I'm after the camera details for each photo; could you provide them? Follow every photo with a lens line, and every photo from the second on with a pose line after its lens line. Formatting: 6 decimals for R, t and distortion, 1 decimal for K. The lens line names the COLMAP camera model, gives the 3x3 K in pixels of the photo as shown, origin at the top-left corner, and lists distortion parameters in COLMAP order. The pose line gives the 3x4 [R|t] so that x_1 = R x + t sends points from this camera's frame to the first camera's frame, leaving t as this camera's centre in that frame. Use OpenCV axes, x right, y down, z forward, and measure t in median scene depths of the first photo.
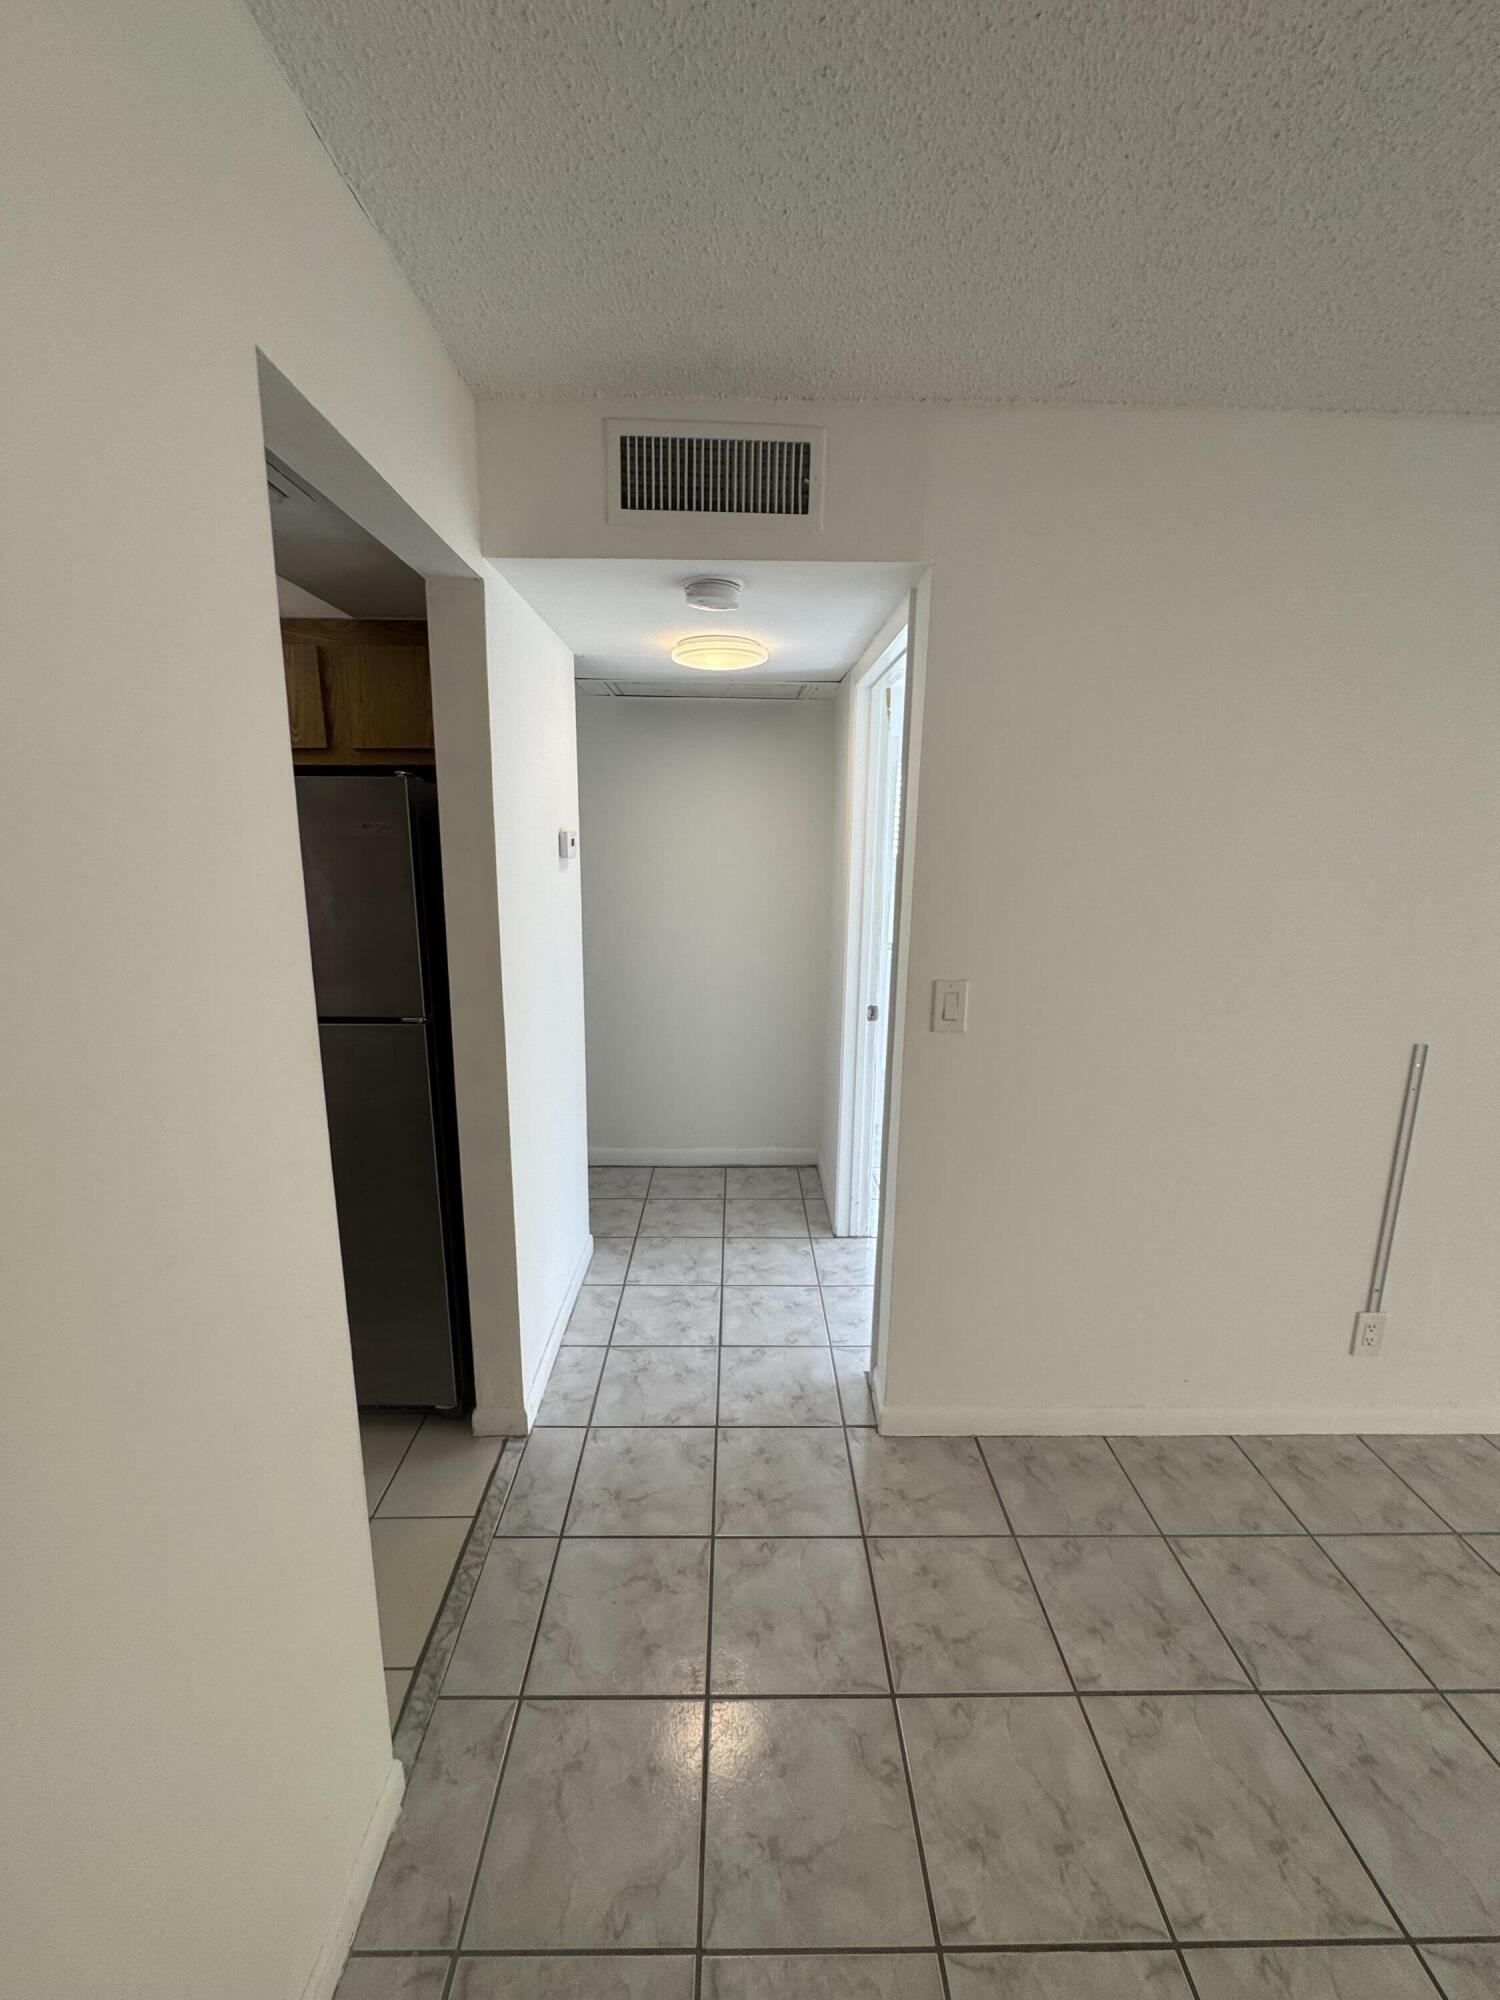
lens RADIAL K [[799.6, 0, 745.3], [0, 799.6, 998.2], [0, 0, 1]] dist [-0.004342, 0.000624]
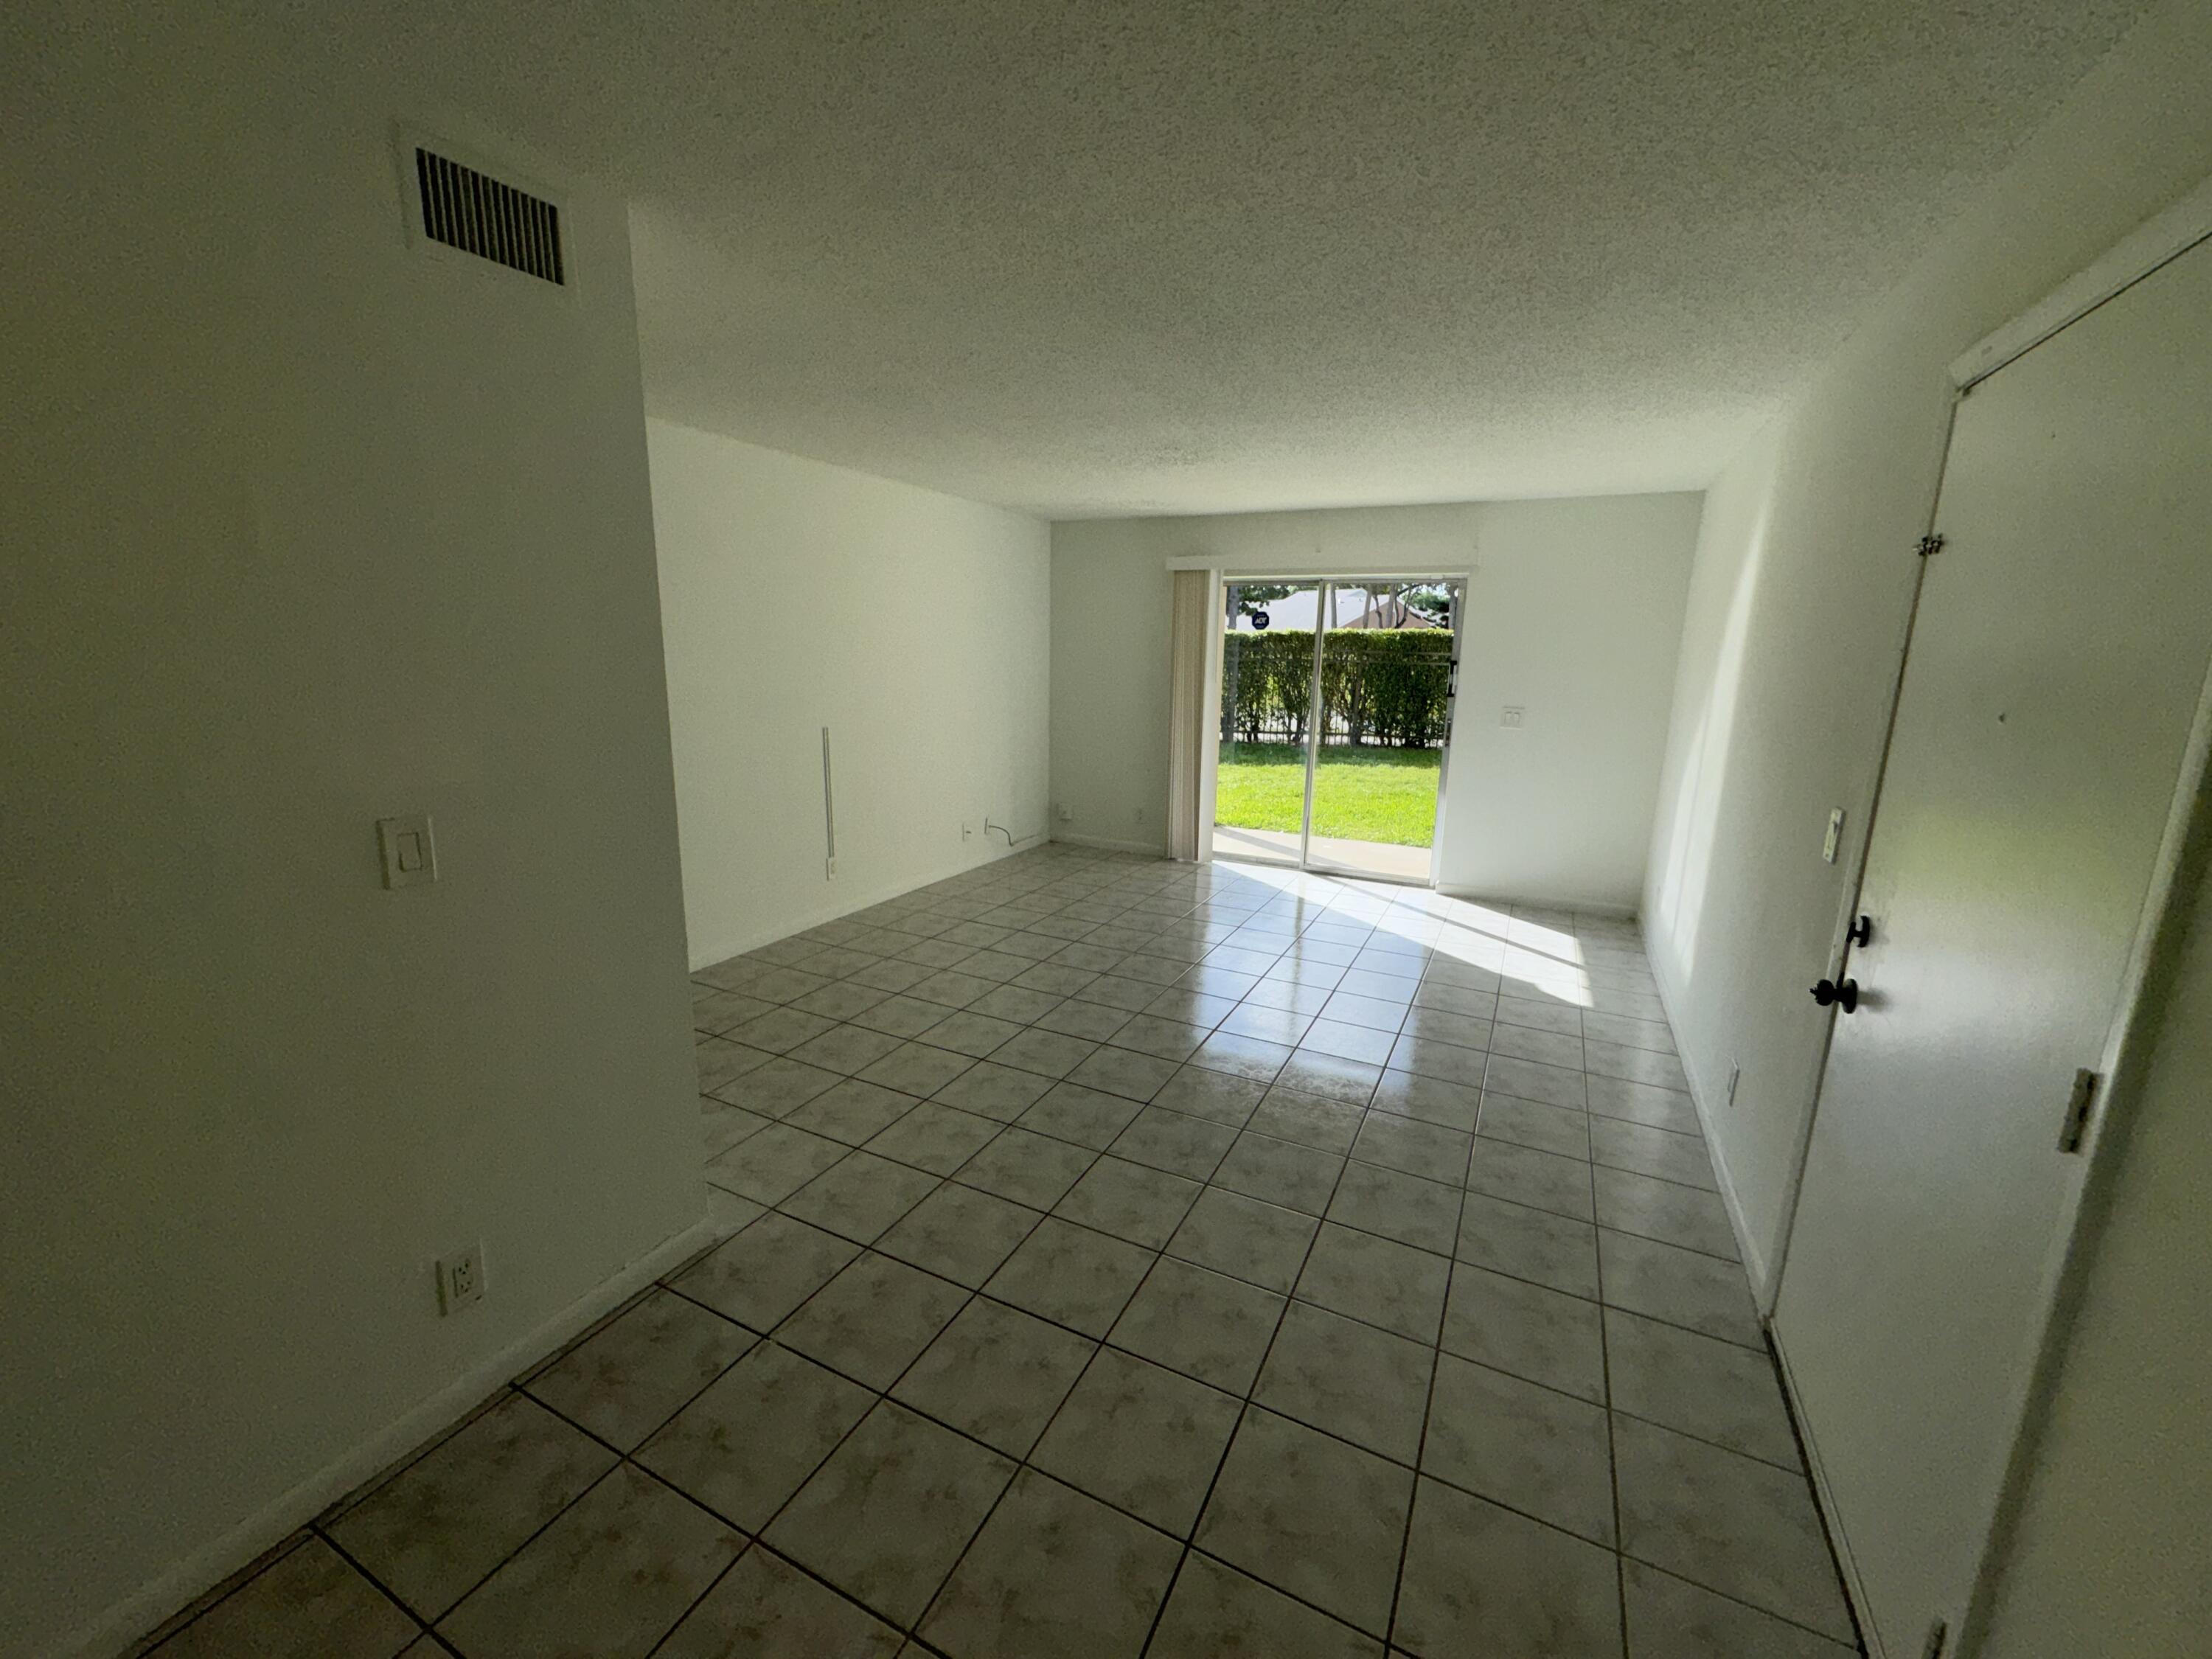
lens RADIAL K [[884.3, 0, 1110.5], [0, 884.3, 828.9], [0, 0, 1]] dist [-0.004342, 0.000624]
pose [[0.453416, -0.185310, 0.871823, -0.956497], [0.162620, 0.978929, 0.123501, 0.155109], [-0.876338, 0.085779, 0.473997, -0.808772]]
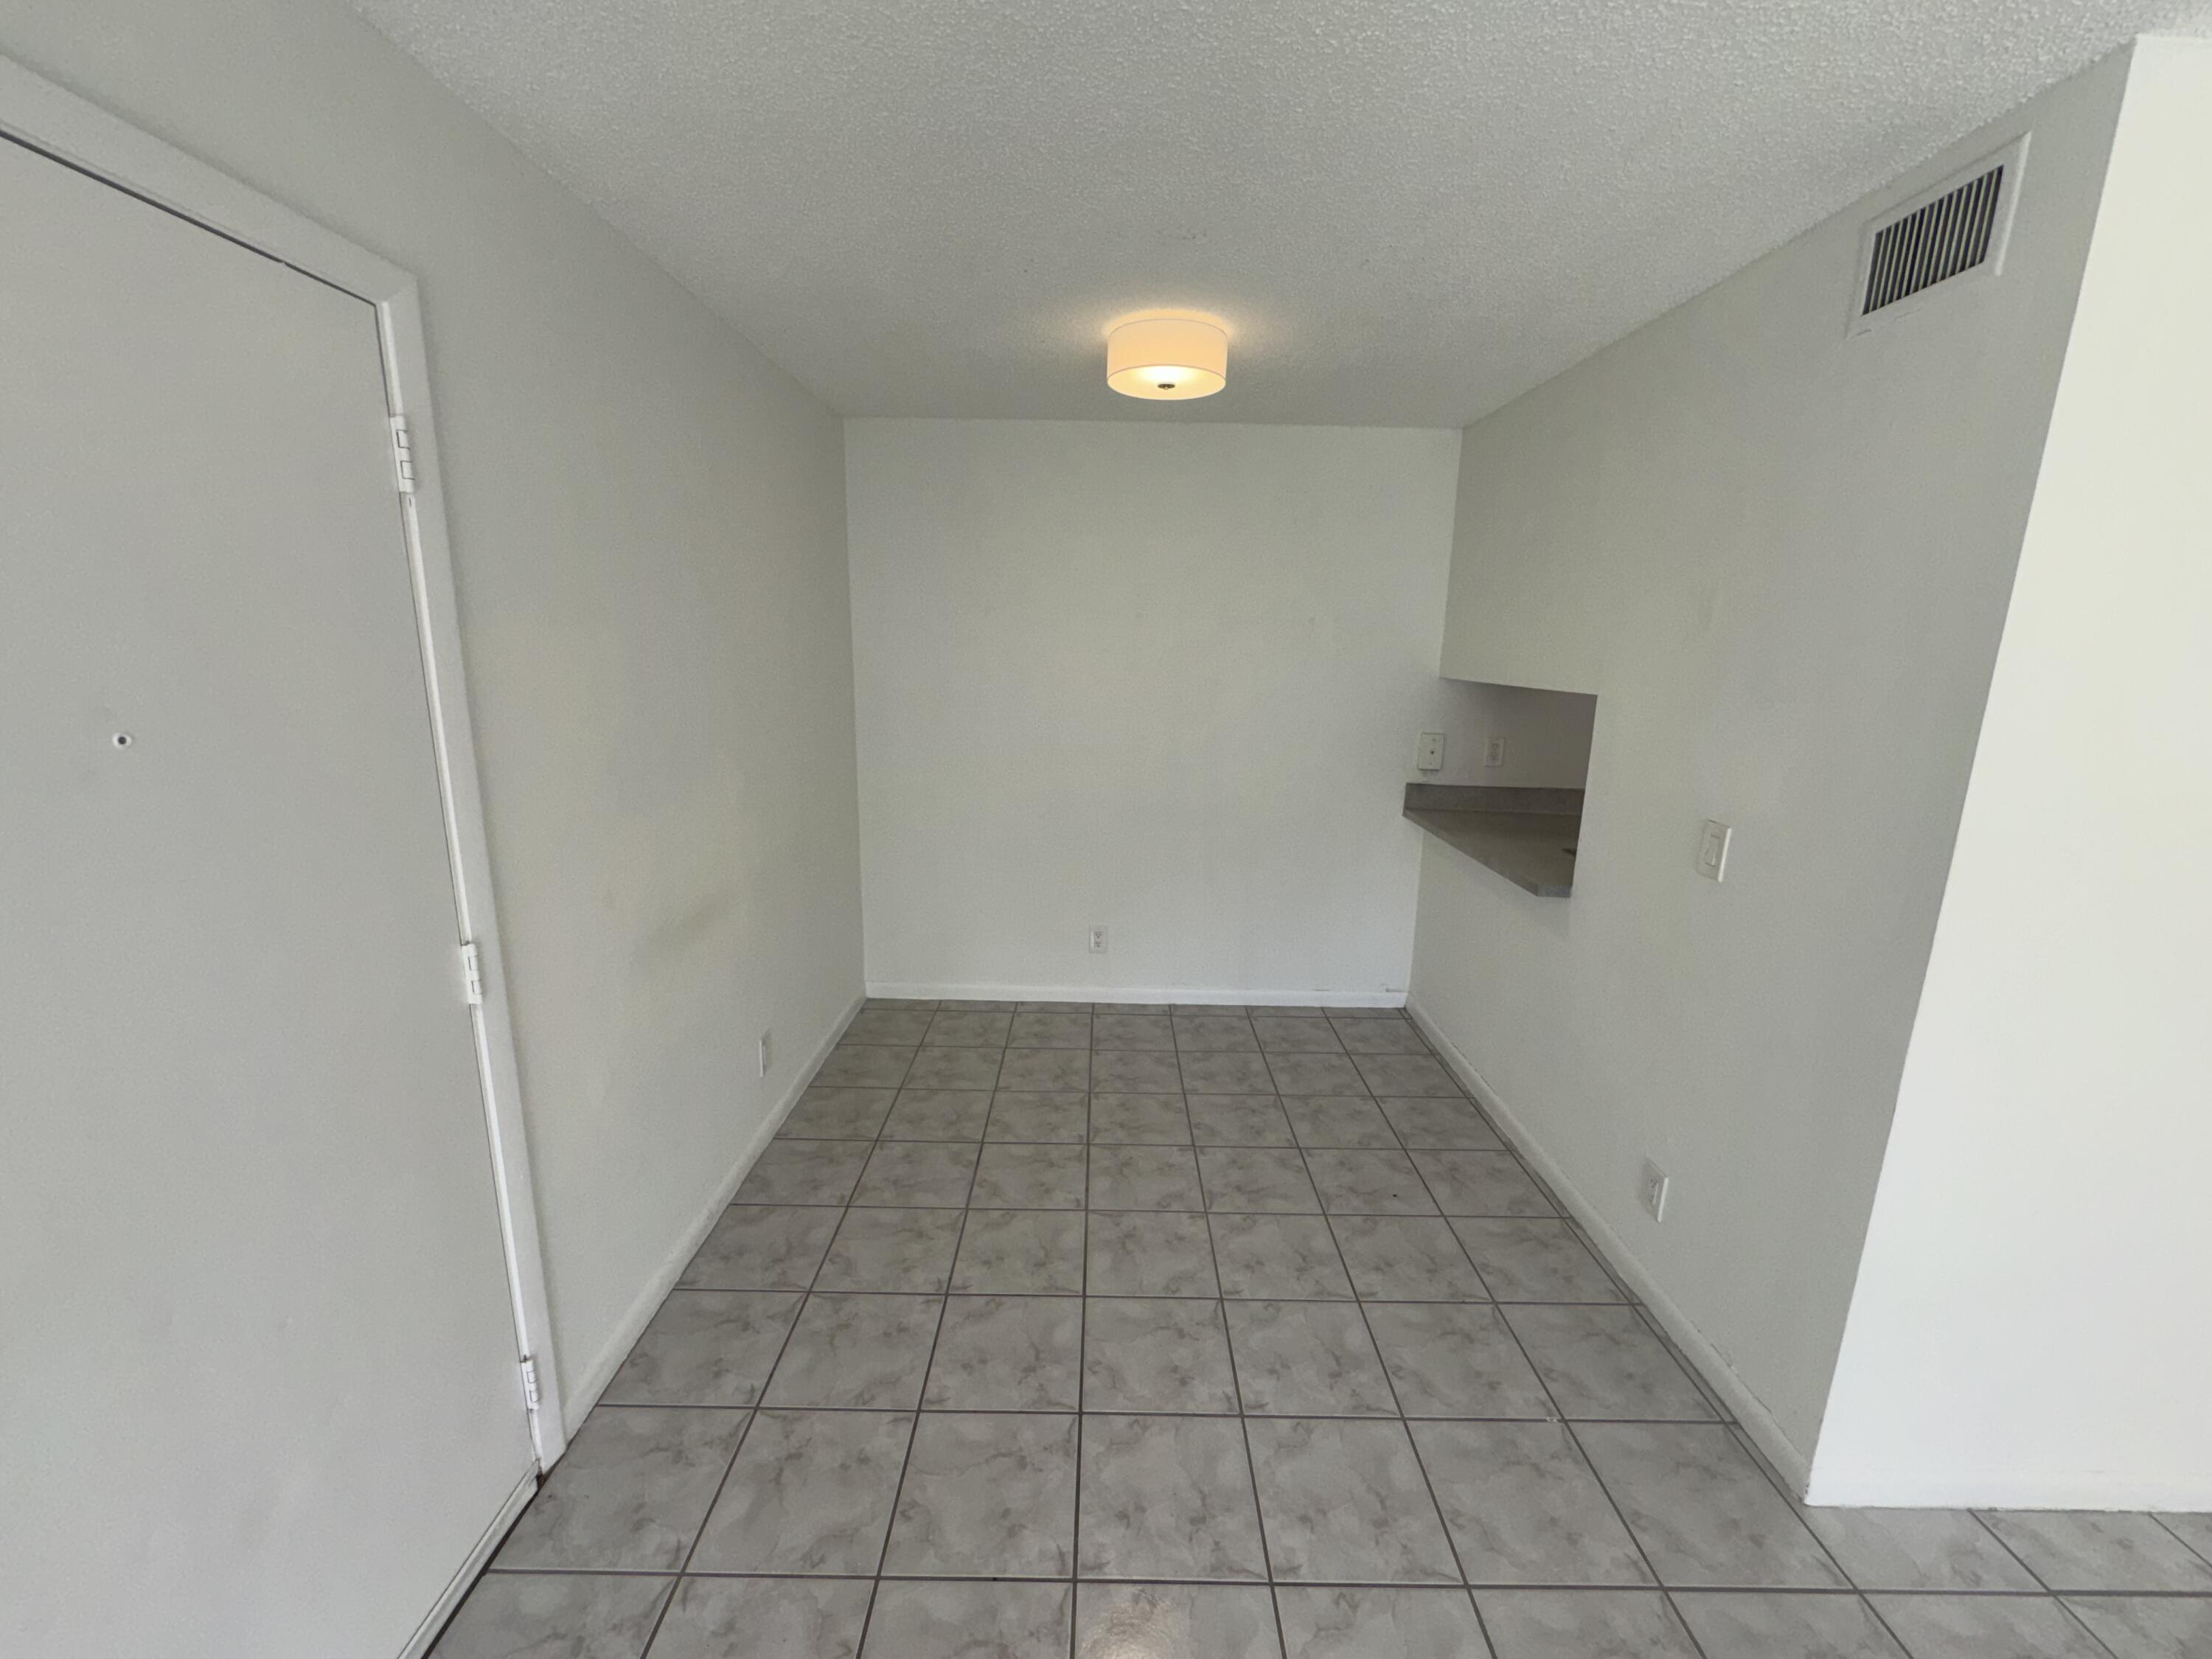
lens RADIAL K [[884.3, 0, 1105.0], [0, 884.3, 831.5], [0, 0, 1]] dist [-0.004342, 0.000624]
pose [[-0.013501, 0.199733, -0.979757, 0.431155], [-0.219778, 0.955292, 0.197774, 0.103013], [0.975456, 0.217999, 0.031000, -0.582893]]
